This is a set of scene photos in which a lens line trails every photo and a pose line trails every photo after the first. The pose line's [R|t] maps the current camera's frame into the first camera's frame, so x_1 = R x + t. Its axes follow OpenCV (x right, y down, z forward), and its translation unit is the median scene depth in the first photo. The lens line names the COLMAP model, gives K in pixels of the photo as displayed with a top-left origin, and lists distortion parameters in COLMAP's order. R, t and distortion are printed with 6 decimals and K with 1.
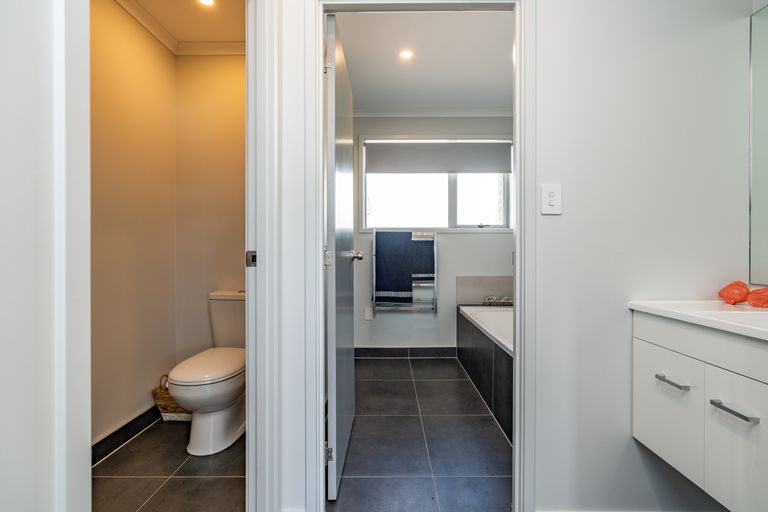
lens RADIAL K [[349.9, 0, 387.4], [0, 349.9, 261.0], [0, 0, 1]] dist [0.004208, 0.000634]
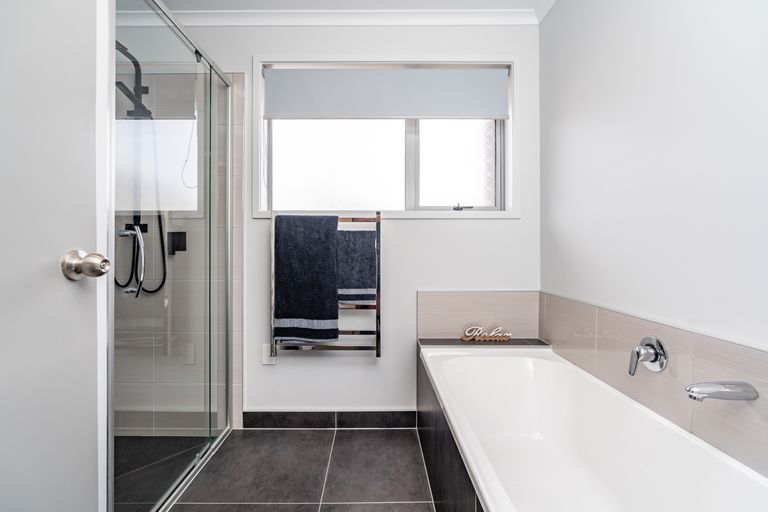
lens RADIAL K [[349.9, 0, 379.7], [0, 349.9, 247.9], [0, 0, 1]] dist [0.004208, 0.000634]
pose [[0.999995, 0.002114, 0.002396, 0.135853], [-0.002064, 0.999782, -0.020773, -0.017601], [-0.002439, 0.020768, 0.999781, 0.411458]]
